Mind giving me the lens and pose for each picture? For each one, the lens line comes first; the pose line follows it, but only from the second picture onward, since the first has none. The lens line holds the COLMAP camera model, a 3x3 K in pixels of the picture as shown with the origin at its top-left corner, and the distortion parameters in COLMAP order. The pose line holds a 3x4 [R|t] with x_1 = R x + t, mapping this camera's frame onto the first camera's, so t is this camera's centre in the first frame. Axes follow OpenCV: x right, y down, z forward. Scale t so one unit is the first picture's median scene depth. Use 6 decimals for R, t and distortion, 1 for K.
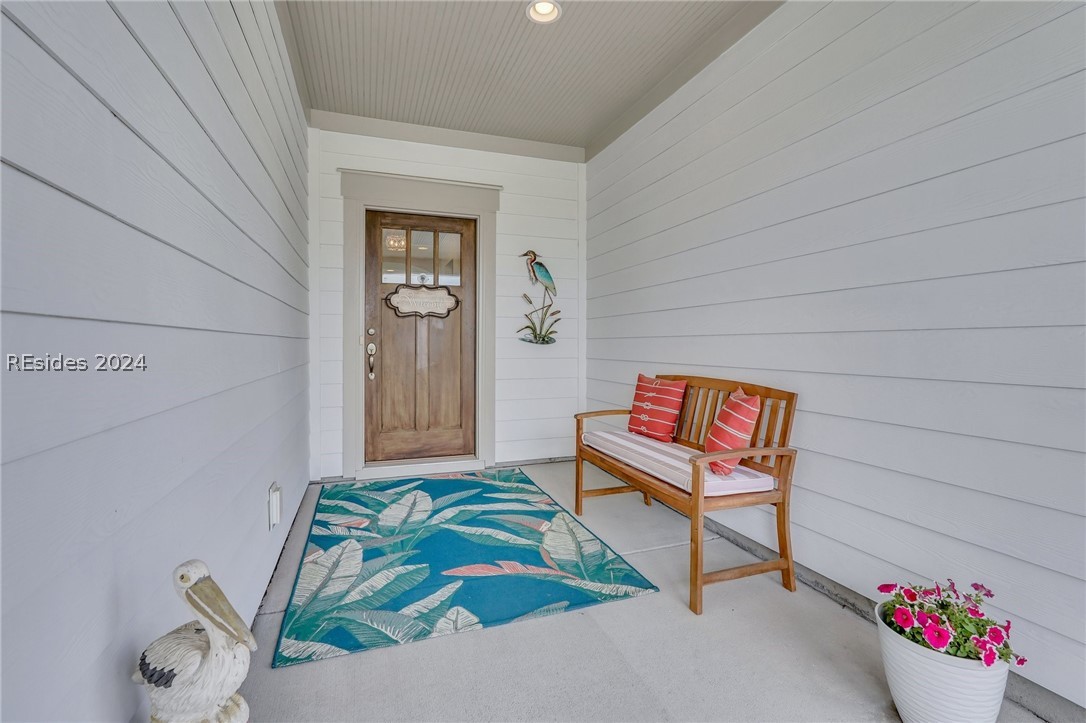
lens RADIAL K [[494.1, 0, 540.6], [0, 494.1, 351.7], [0, 0, 1]] dist [0.000933, 0.000037]
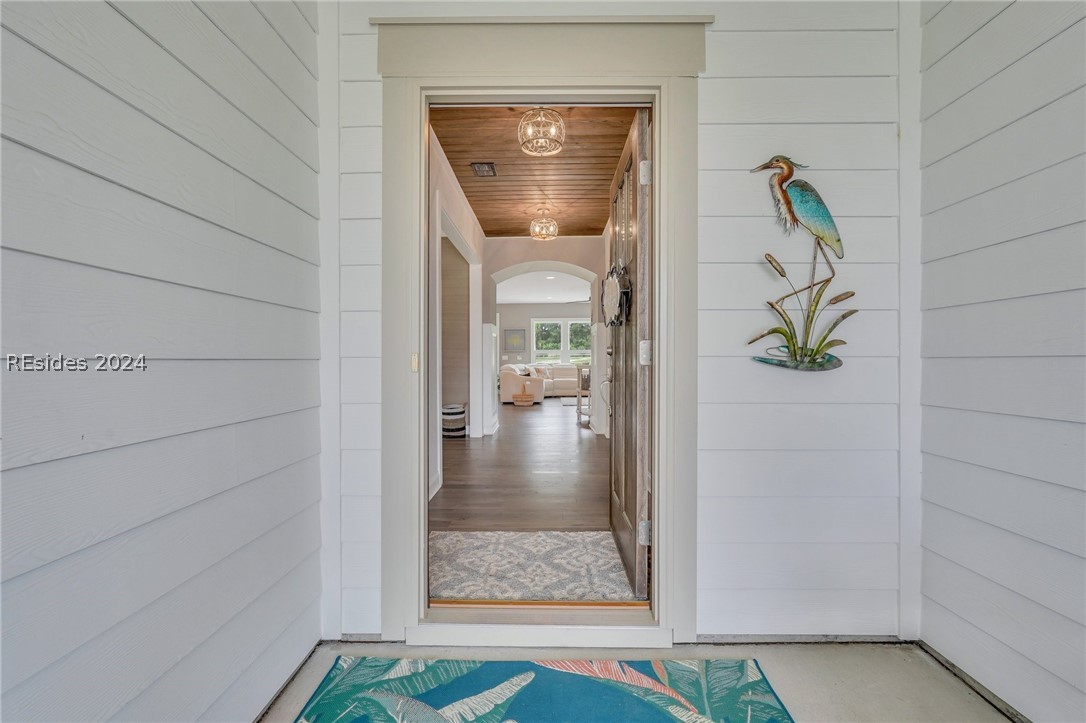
lens RADIAL K [[494.1, 0, 539.5], [0, 494.1, 358.1], [0, 0, 1]] dist [0.000933, 0.000037]
pose [[0.938879, -0.003040, -0.344233, -0.069560], [-0.004436, 0.999771, -0.020928, -0.016202], [0.344218, 0.021176, 0.938651, 0.519730]]
